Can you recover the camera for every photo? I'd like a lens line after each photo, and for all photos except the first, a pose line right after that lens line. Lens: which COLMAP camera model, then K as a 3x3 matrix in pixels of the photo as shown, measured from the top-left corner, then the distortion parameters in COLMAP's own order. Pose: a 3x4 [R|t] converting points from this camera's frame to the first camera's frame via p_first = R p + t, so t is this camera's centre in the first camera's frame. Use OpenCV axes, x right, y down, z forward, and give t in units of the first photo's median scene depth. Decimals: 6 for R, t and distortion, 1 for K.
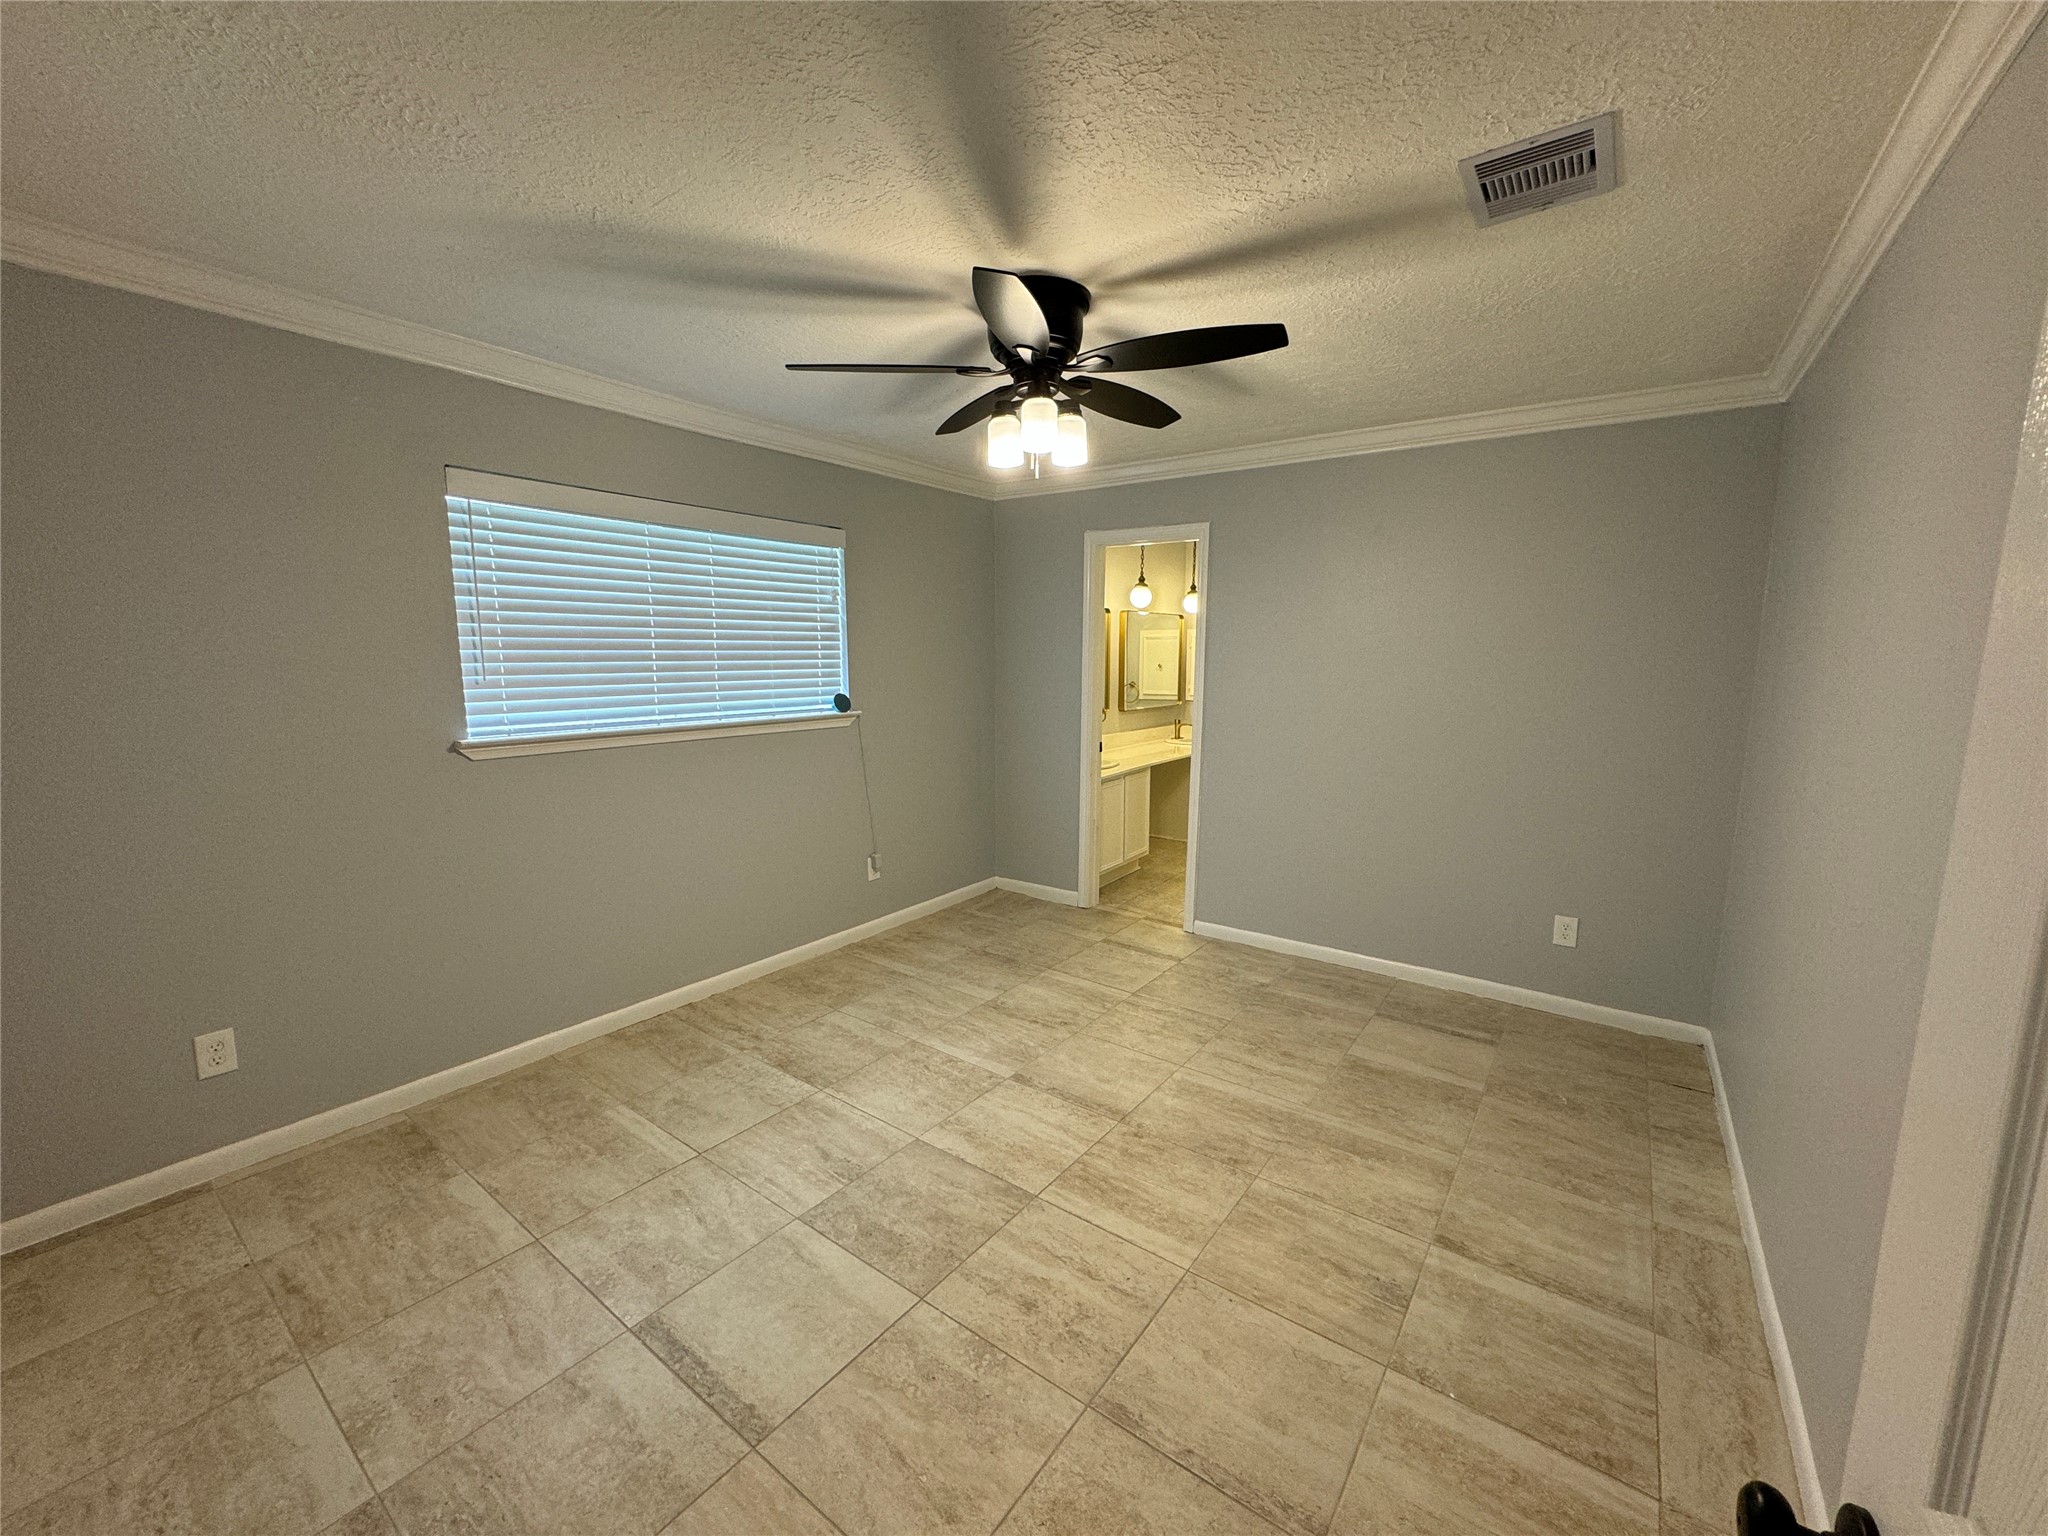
lens RADIAL K [[816.5, 0, 1040.5], [0, 816.5, 762.5], [0, 0, 1]] dist [-0.003041, 0.000239]
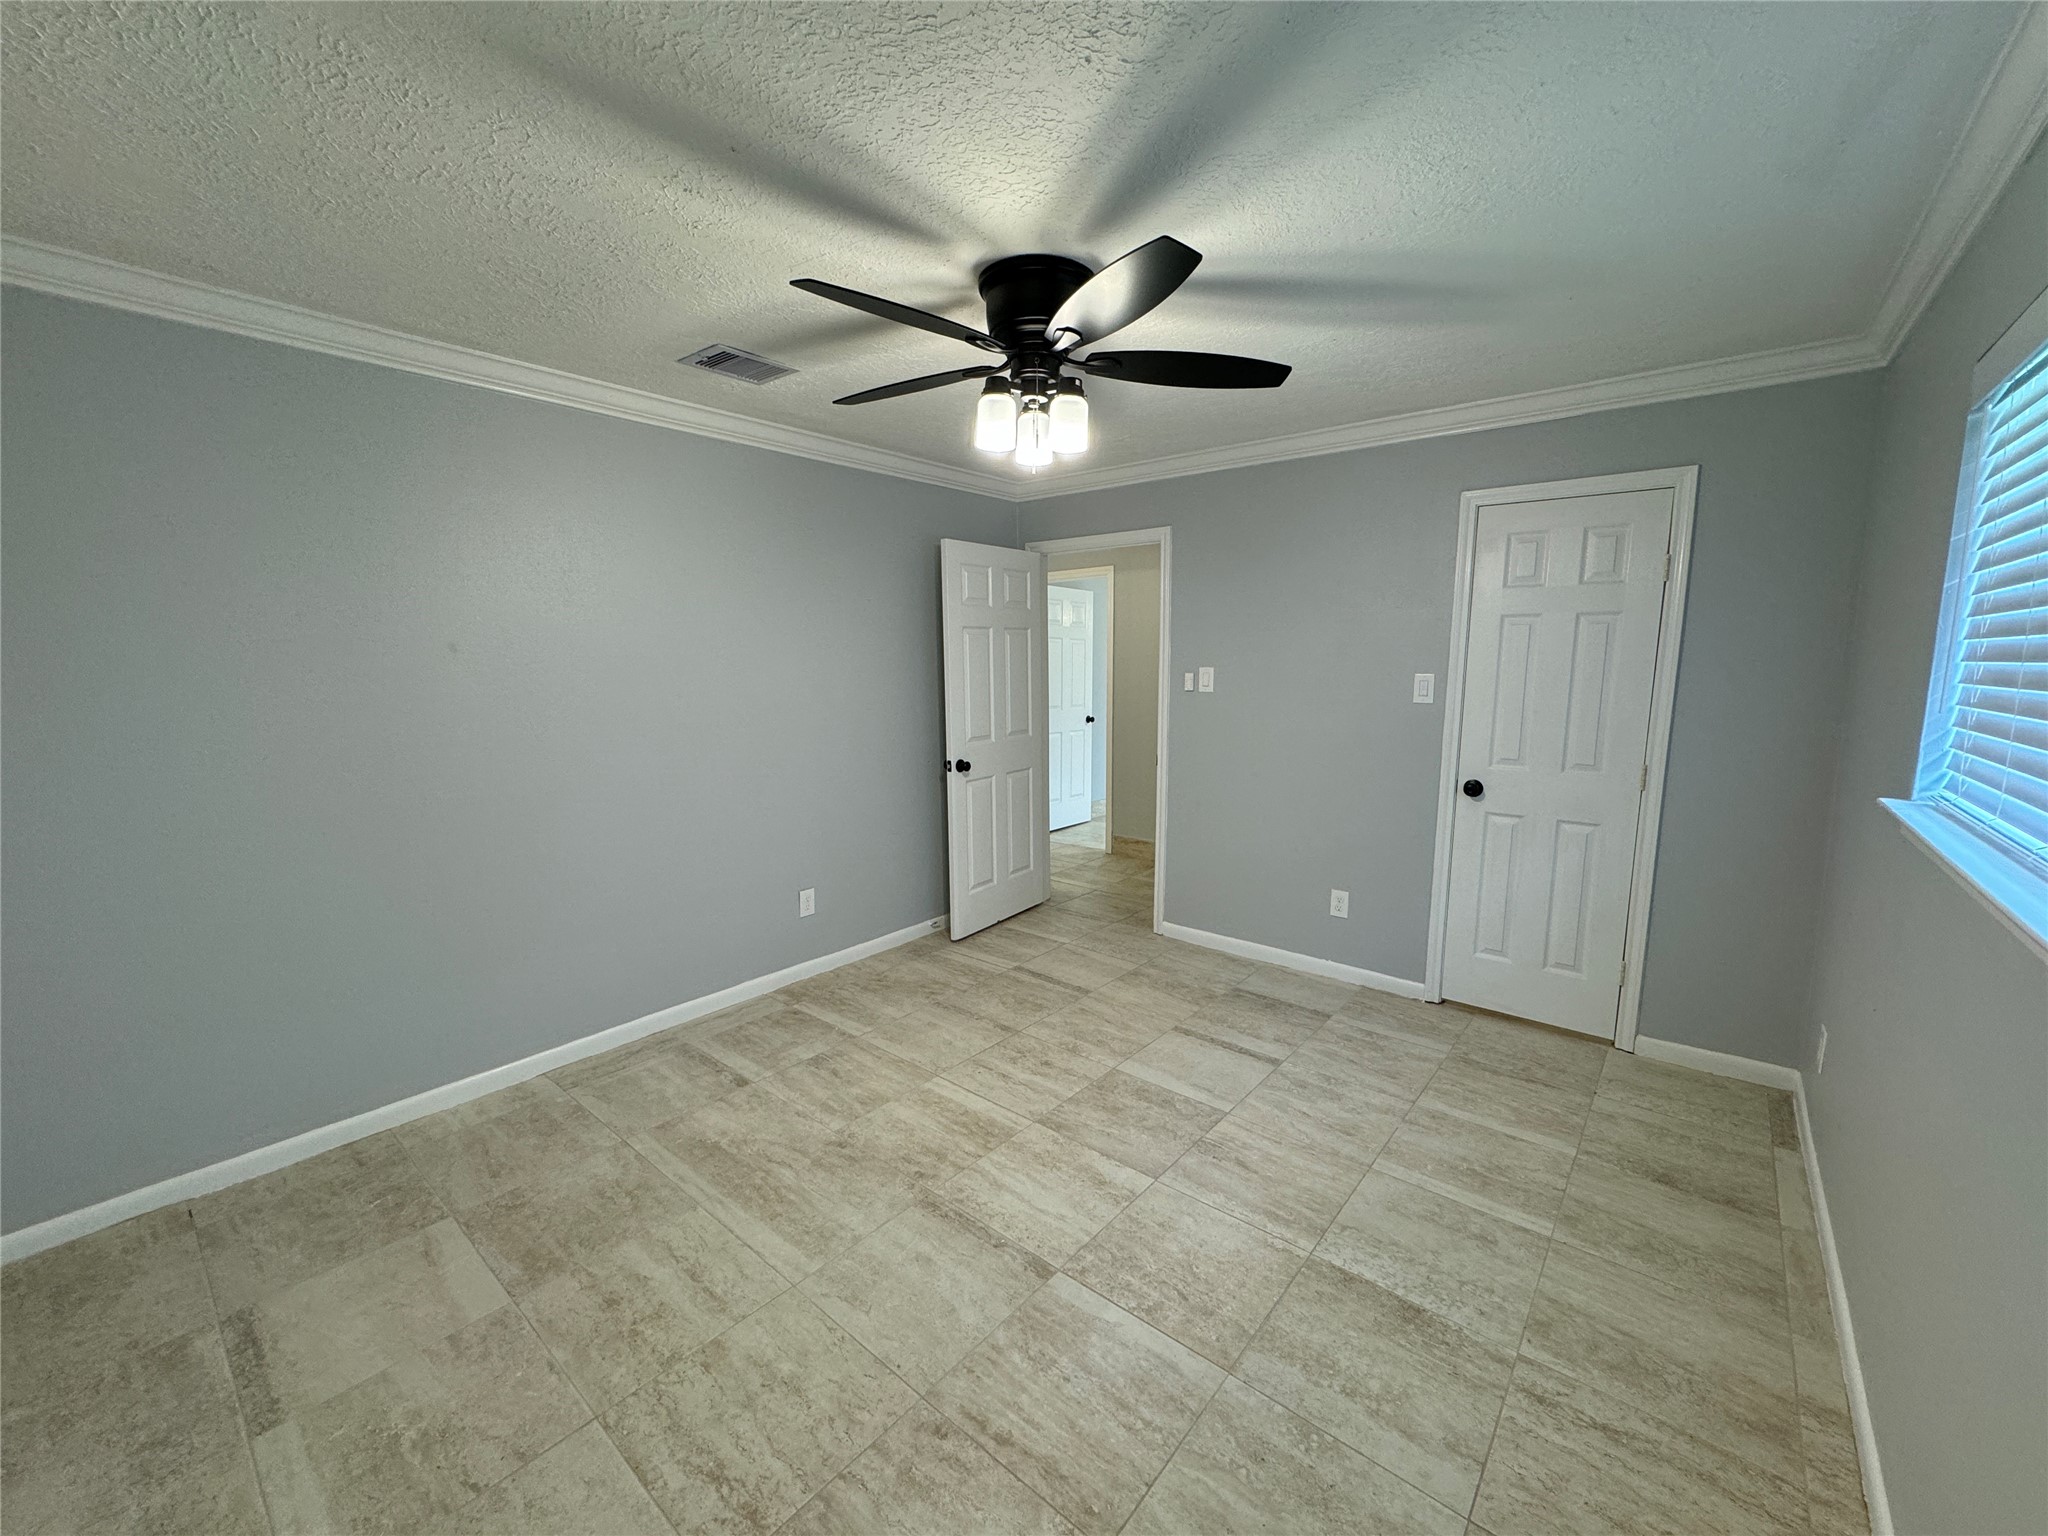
lens RADIAL K [[816.5, 0, 1022.3], [0, 816.5, 774.5], [0, 0, 1]] dist [-0.003041, 0.000239]
pose [[-0.996300, -0.017471, 0.084151, -0.071912], [0.006426, 0.961236, 0.275651, -0.252941], [-0.085705, 0.275172, -0.957567, 1.845866]]
